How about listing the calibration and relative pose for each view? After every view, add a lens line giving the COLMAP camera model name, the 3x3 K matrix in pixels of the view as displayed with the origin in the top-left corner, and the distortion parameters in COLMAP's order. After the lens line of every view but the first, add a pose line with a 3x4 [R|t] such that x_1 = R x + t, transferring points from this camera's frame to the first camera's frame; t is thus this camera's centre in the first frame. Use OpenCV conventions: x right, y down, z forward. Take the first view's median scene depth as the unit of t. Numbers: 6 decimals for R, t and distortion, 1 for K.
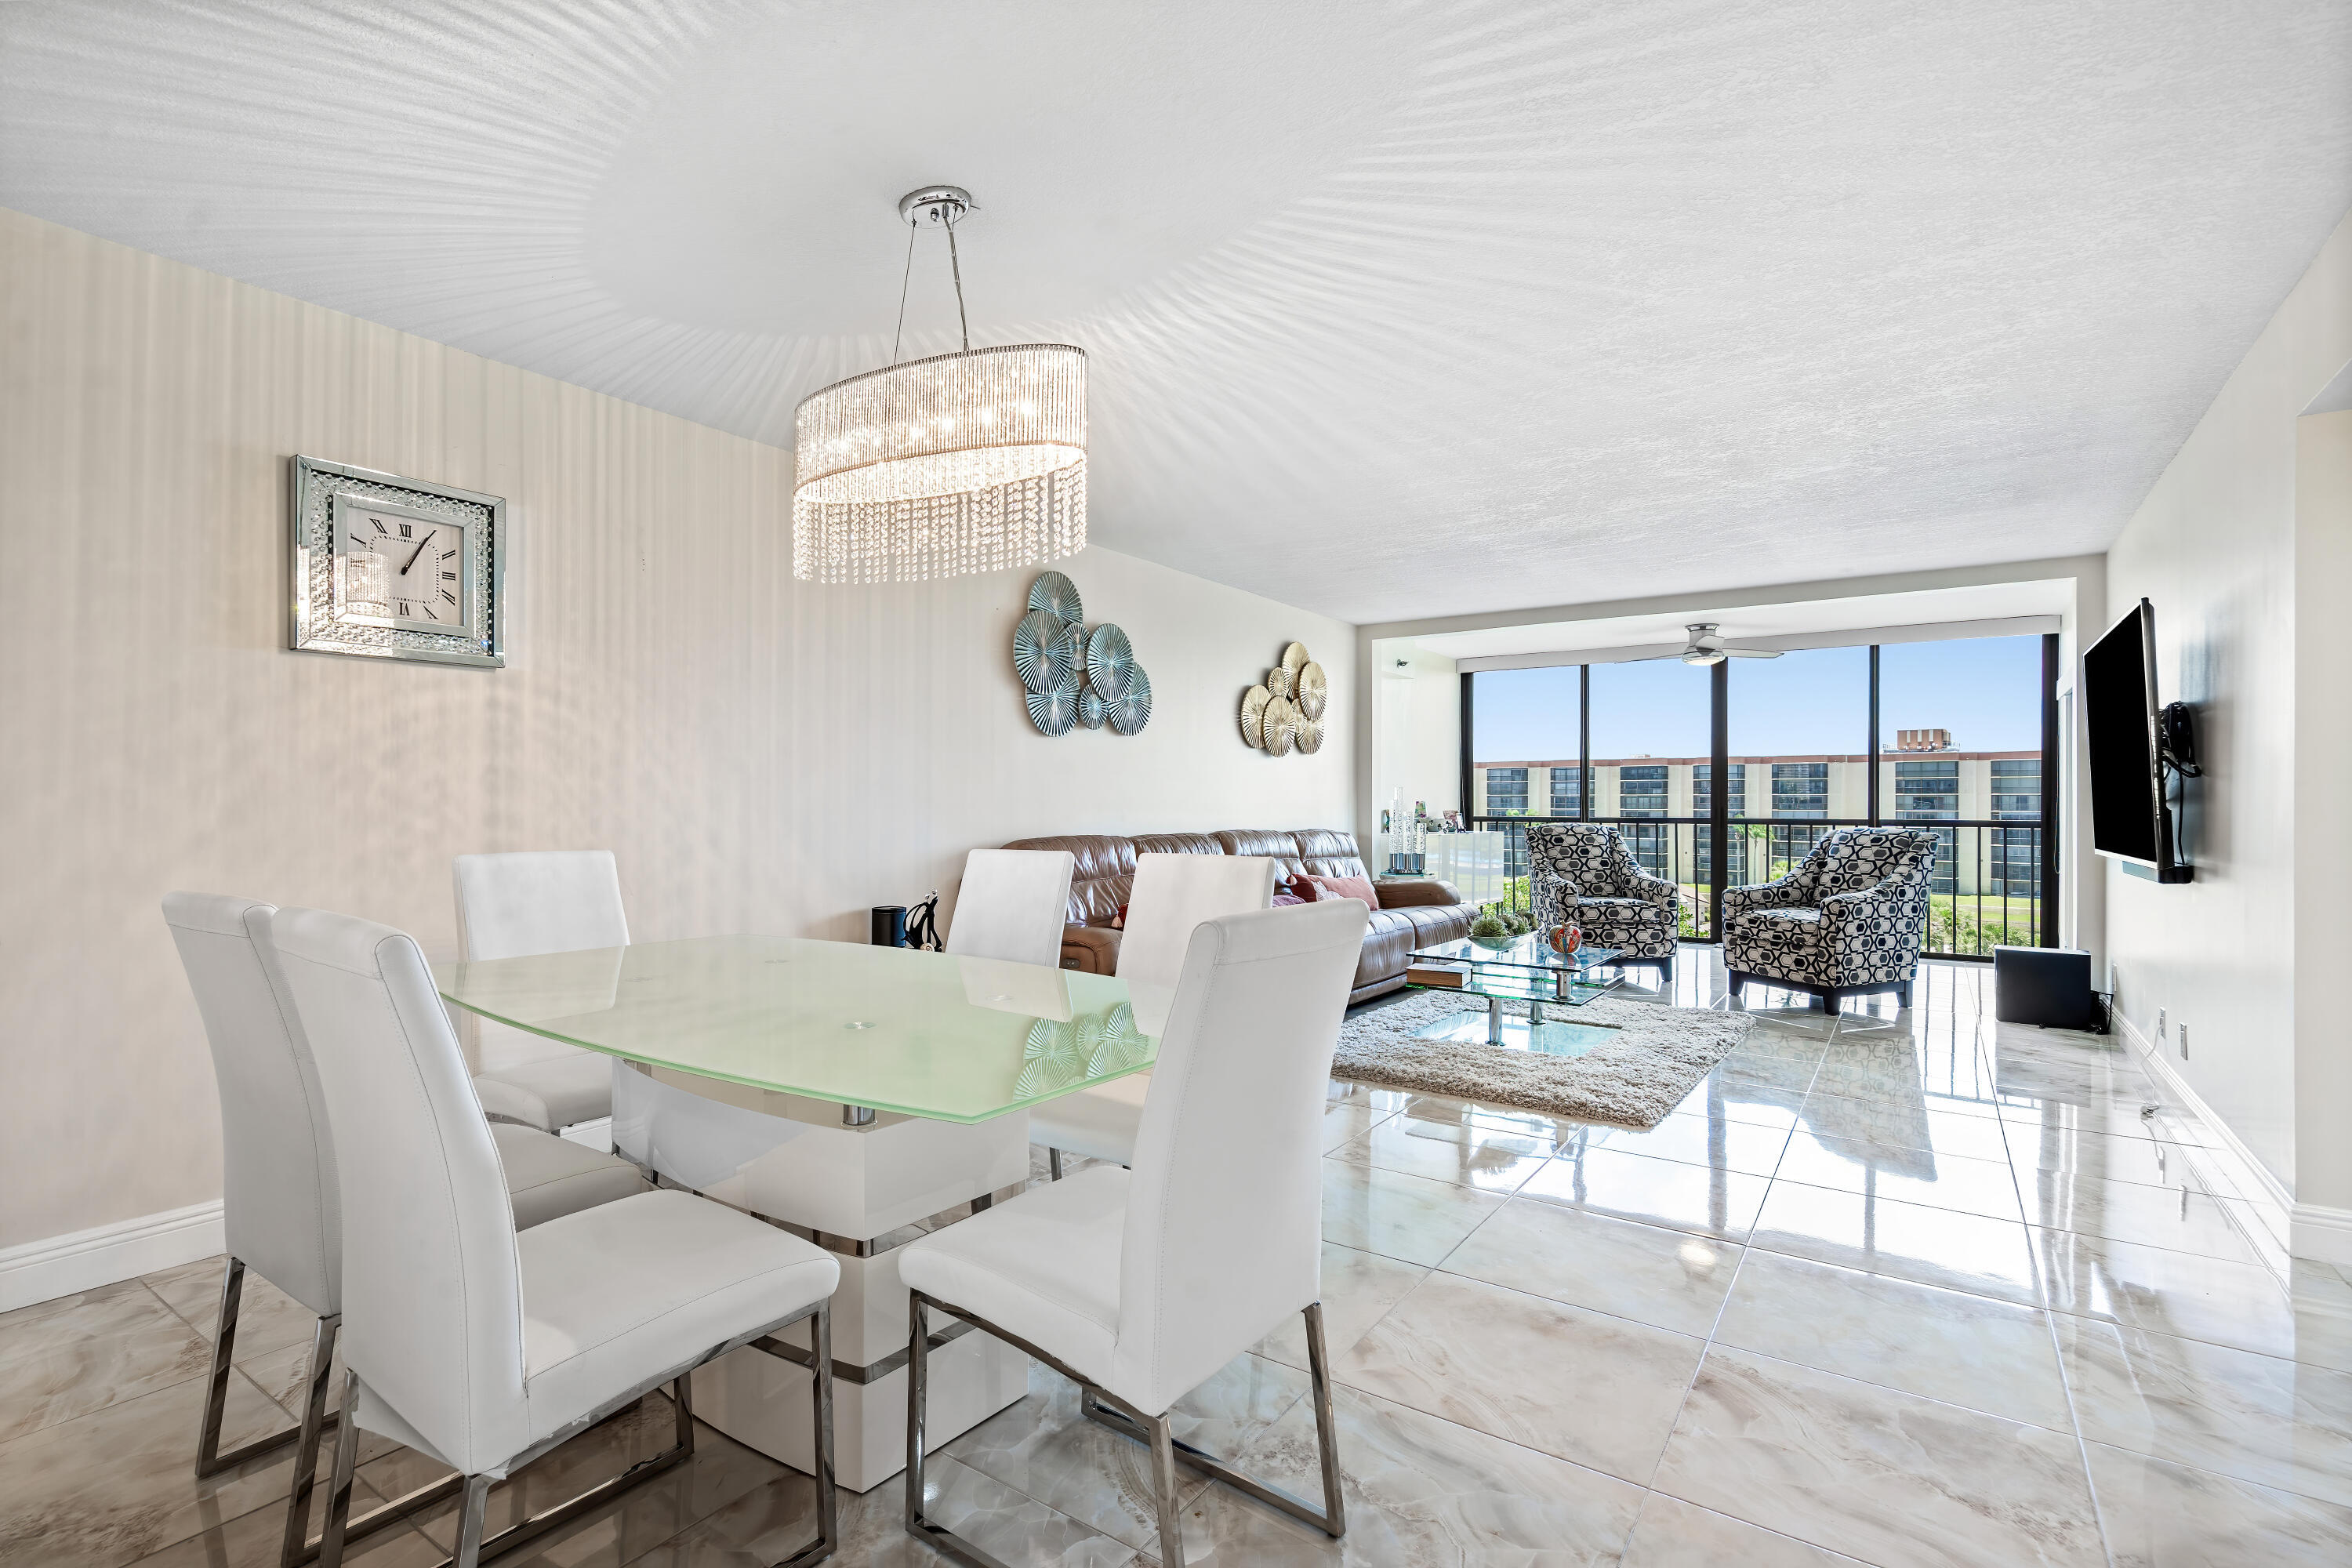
lens RADIAL K [[1088.6, 0, 1170.4], [0, 1088.6, 801.9], [0, 0, 1]] dist [-0.001888, -0.000170]
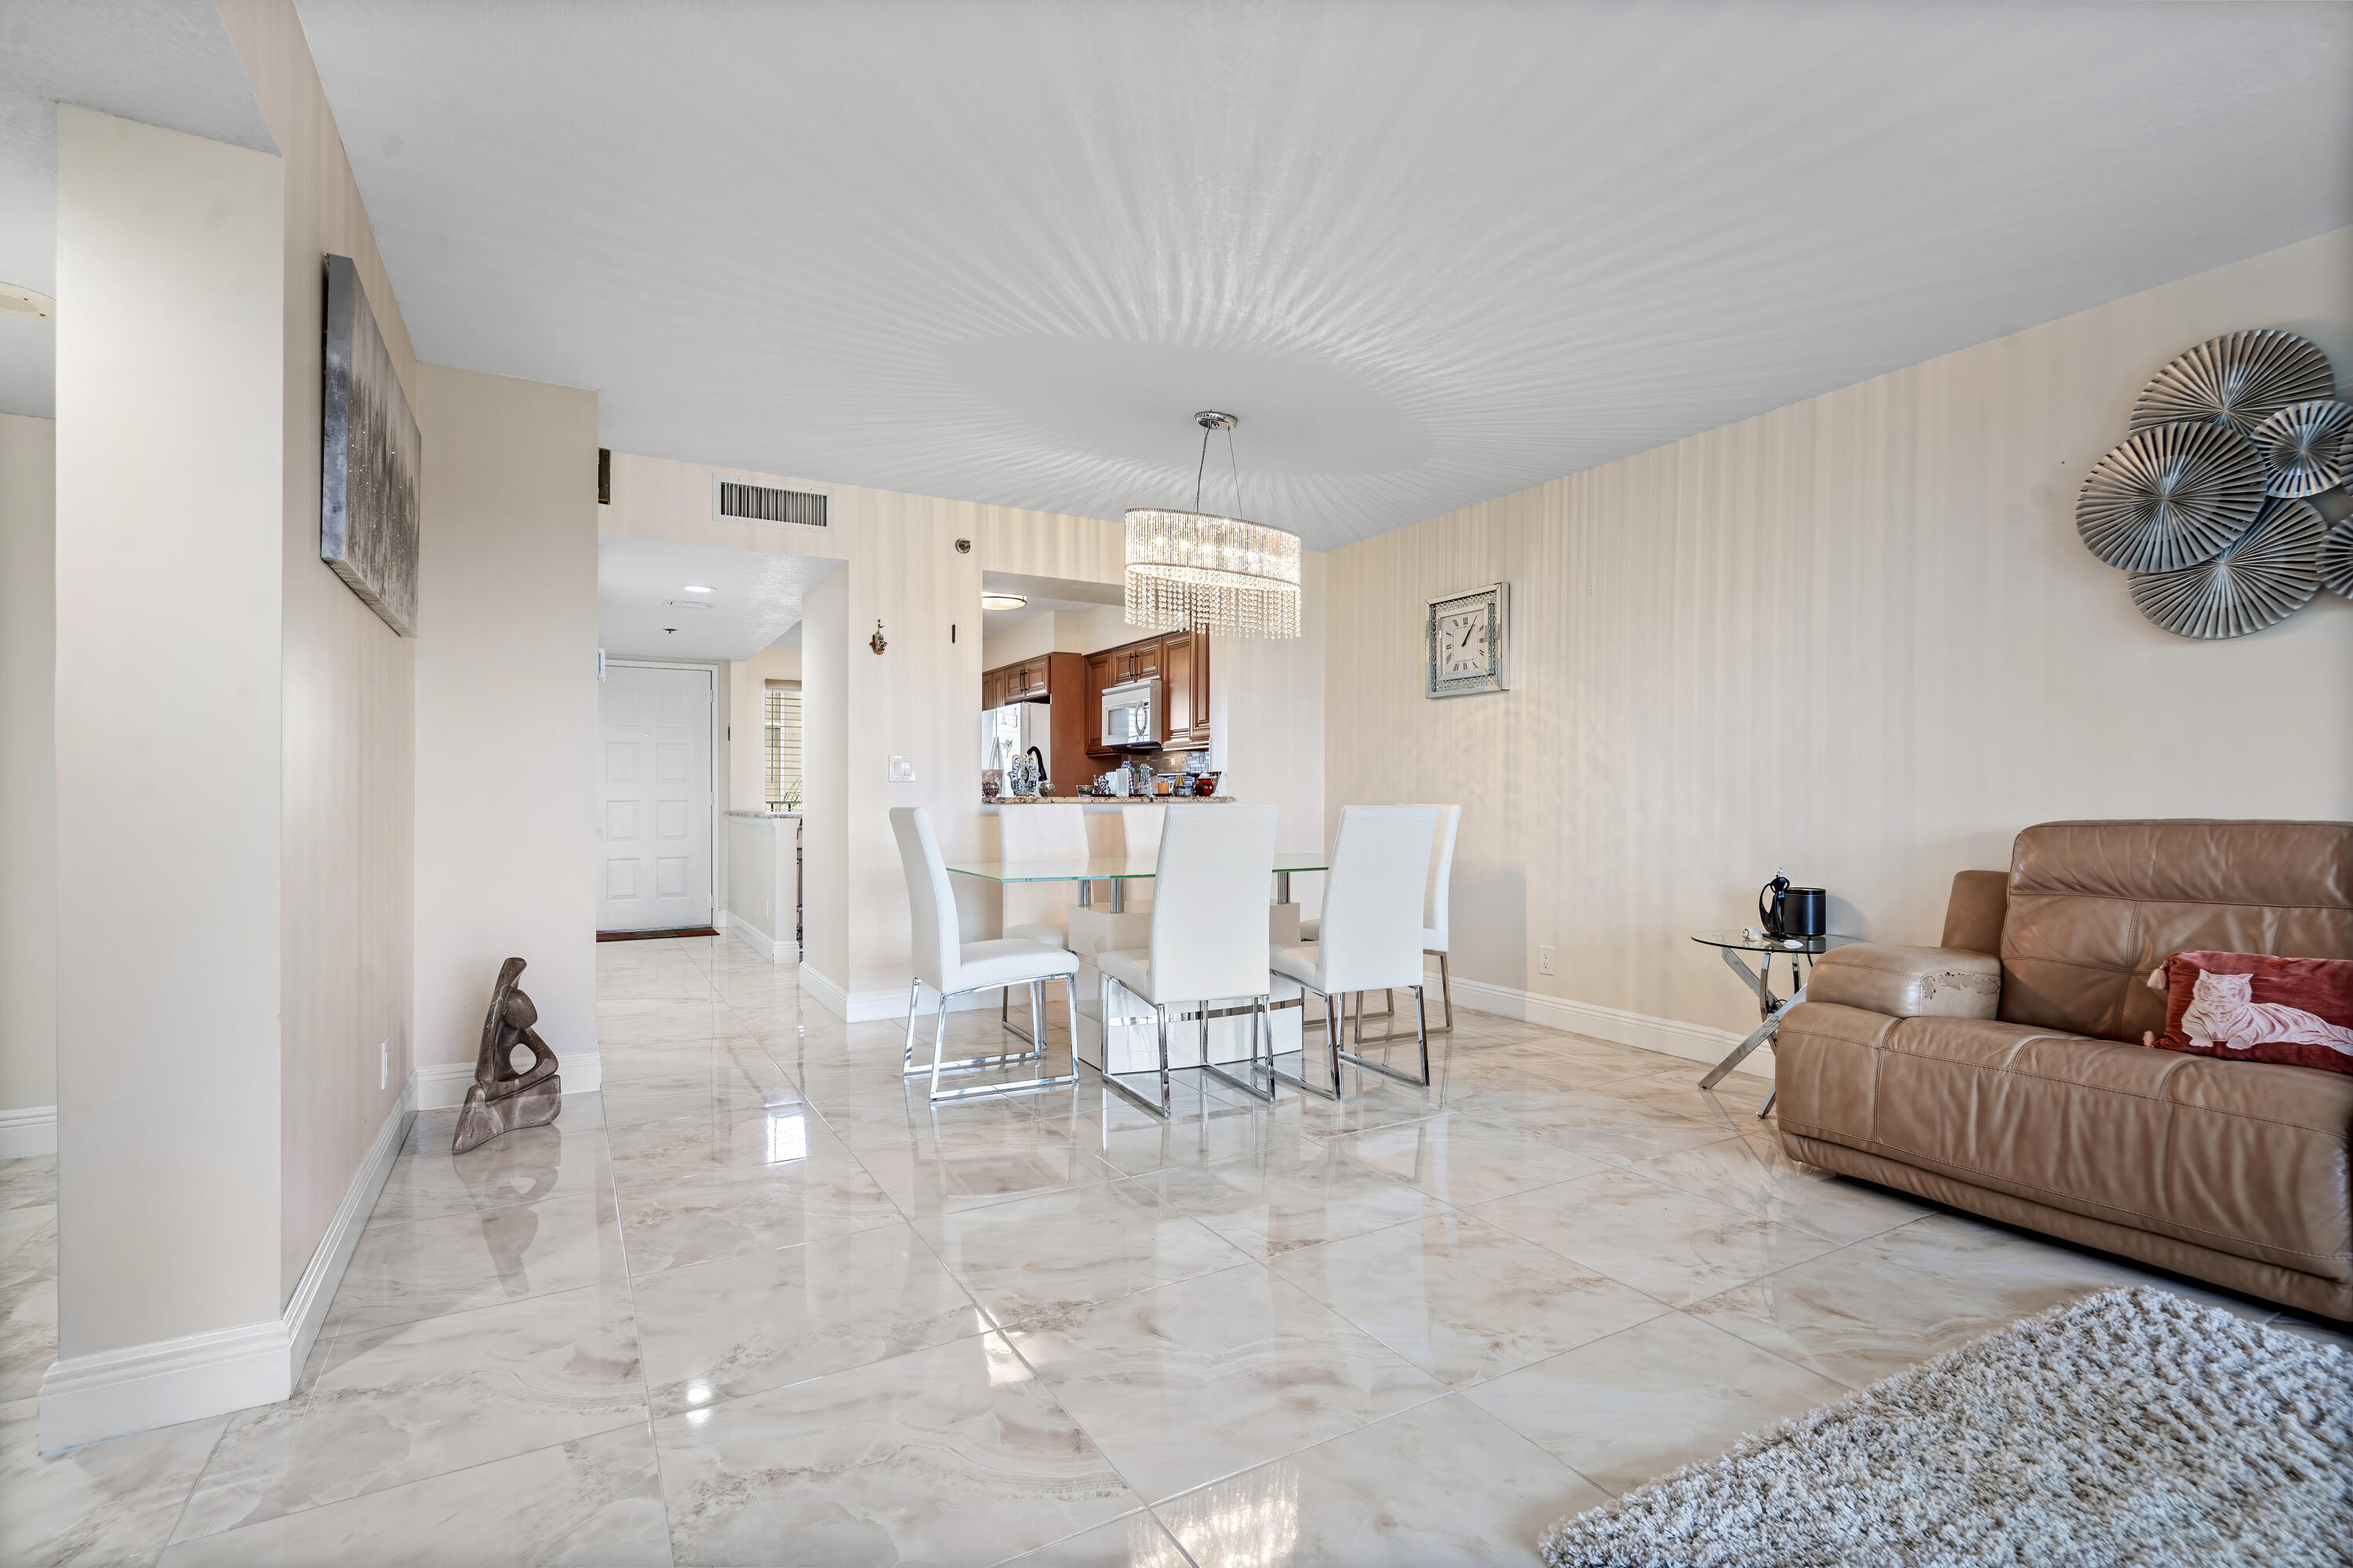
lens RADIAL K [[1070.6, 0, 1168.7], [0, 1070.6, 799.8], [0, 0, 1]] dist [-0.001333, -0.000163]
pose [[-0.430285, -0.001469, -0.902692, 0.538675], [-0.002635, 0.999996, -0.000371, 0.020292], [0.902689, 0.002219, -0.430287, 0.669286]]
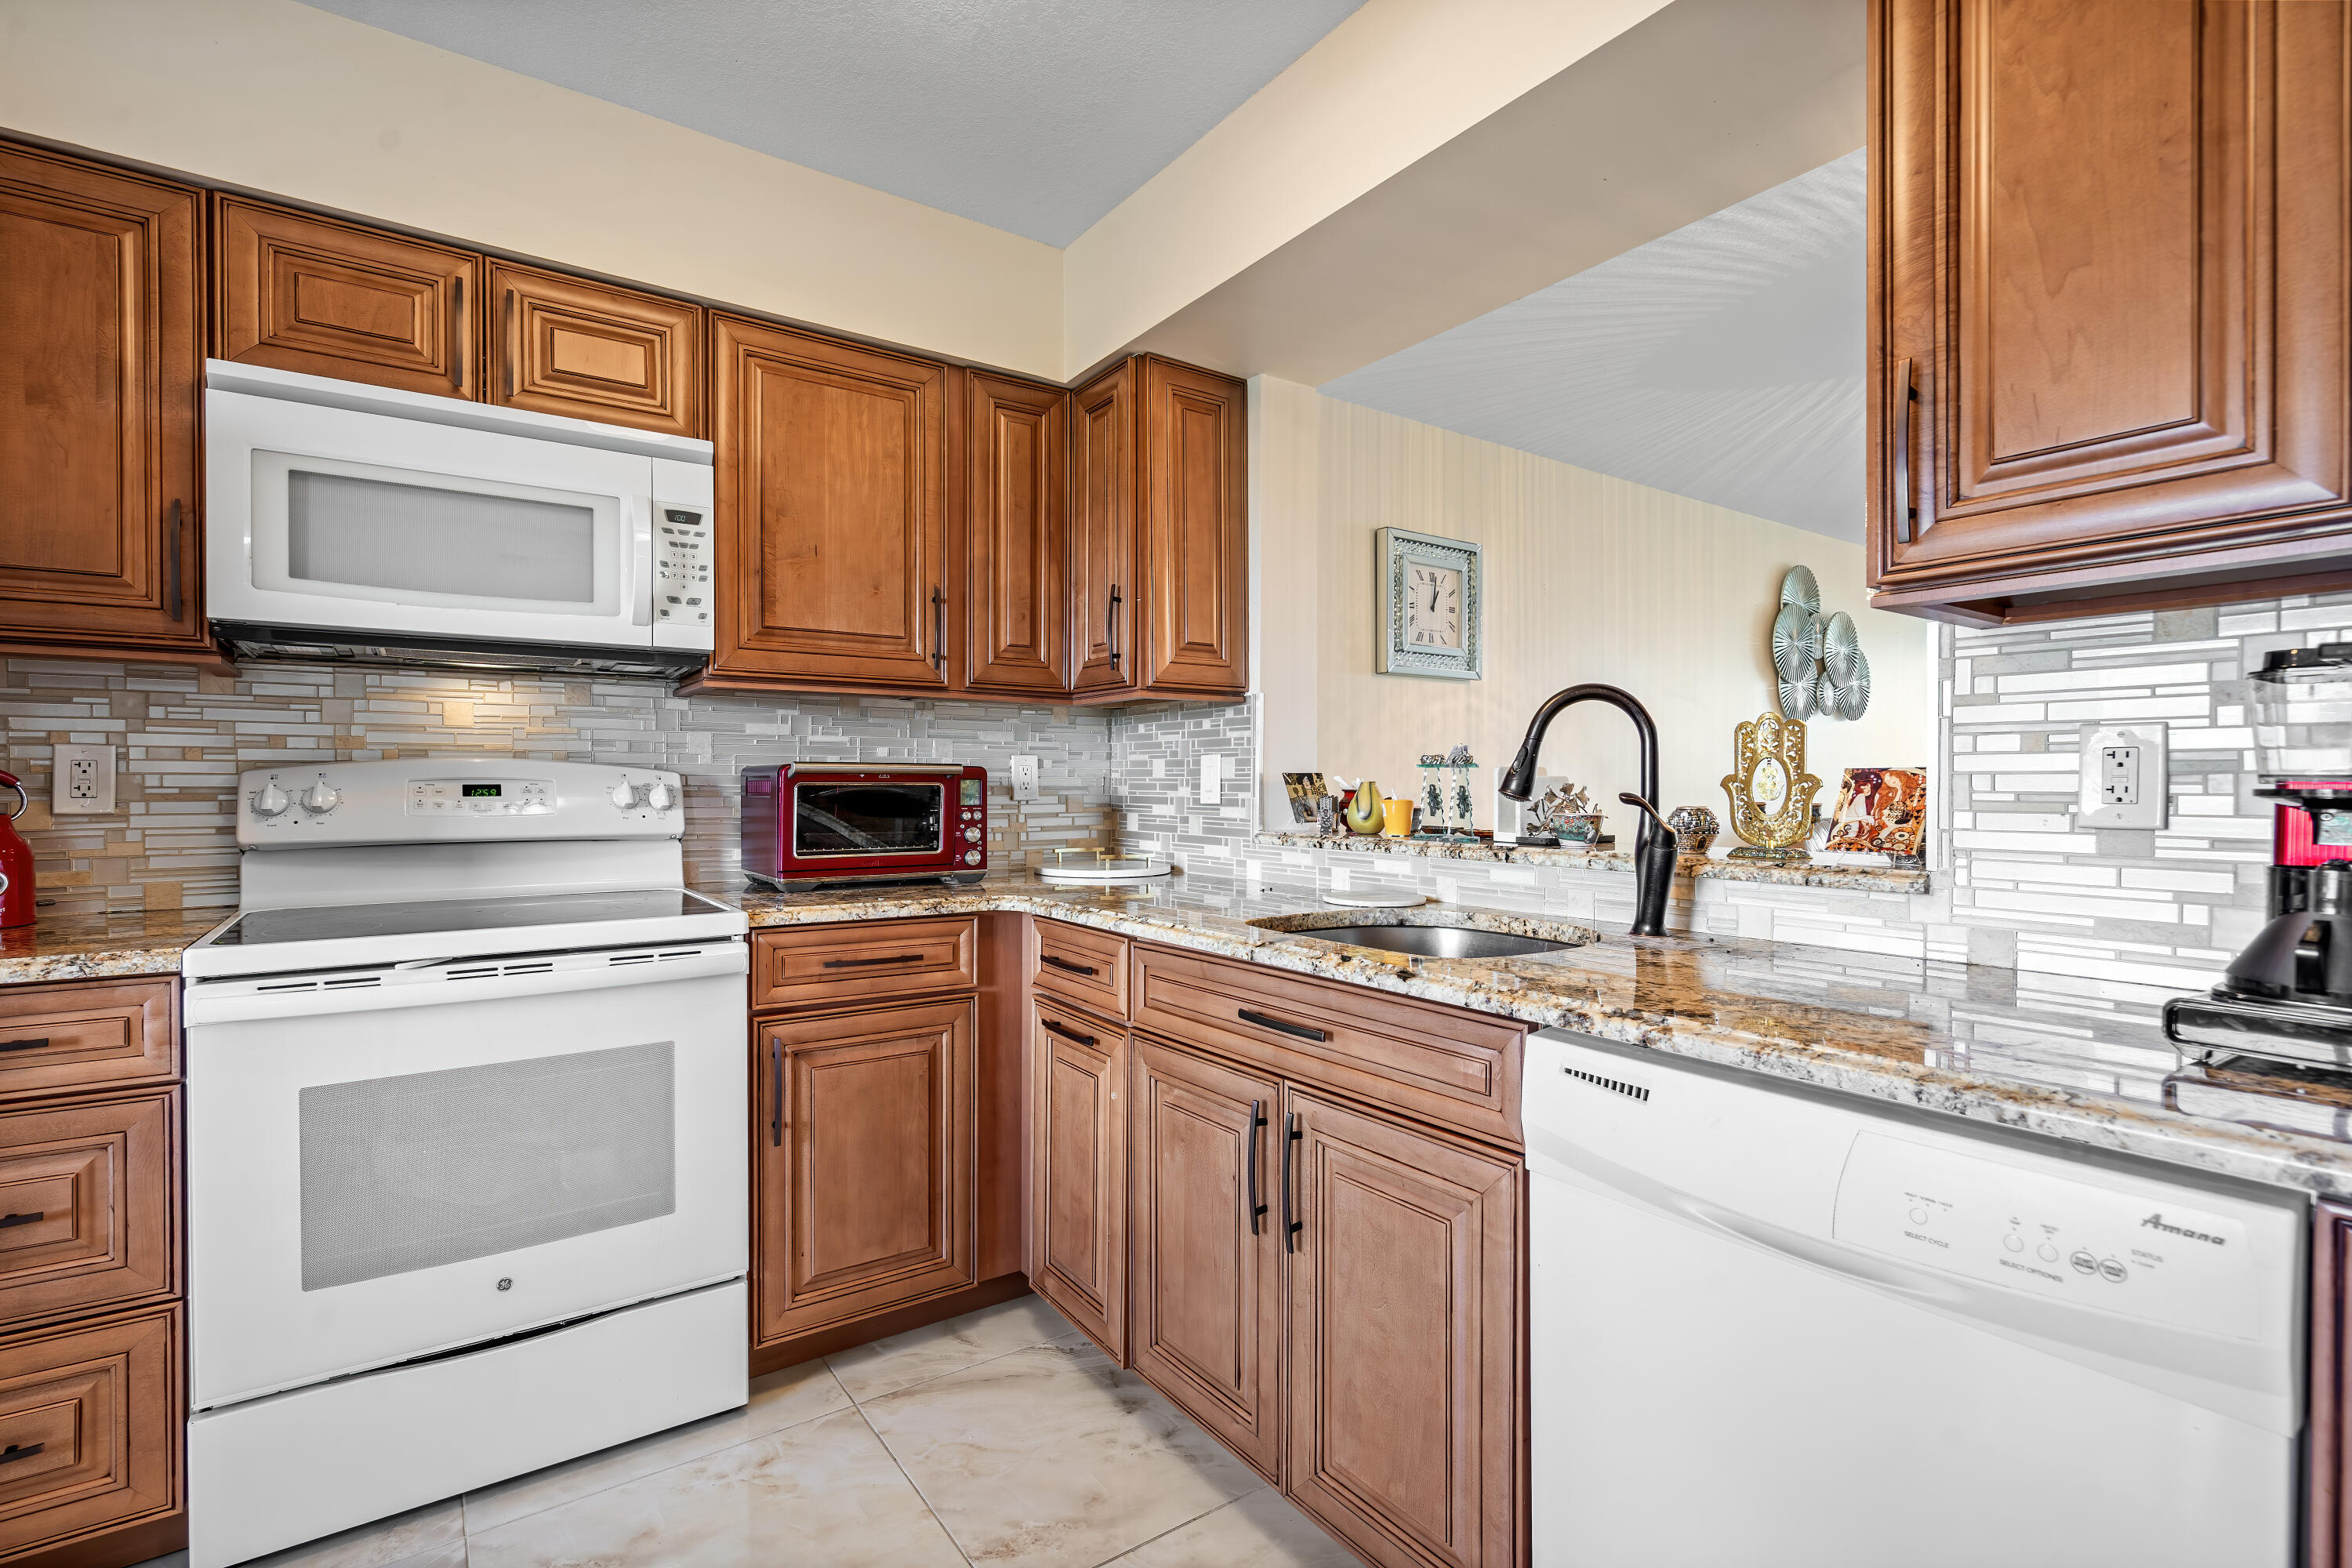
lens RADIAL K [[1079.9, 0, 1169.6], [0, 1079.9, 794.8], [0, 0, 1]] dist [-0.001004, 0.000000]
pose [[0.939919, -0.000001, -0.341397, -0.285240], [0.003061, 0.999960, 0.008426, -0.001451], [0.341383, -0.008965, 0.939881, -0.159450]]
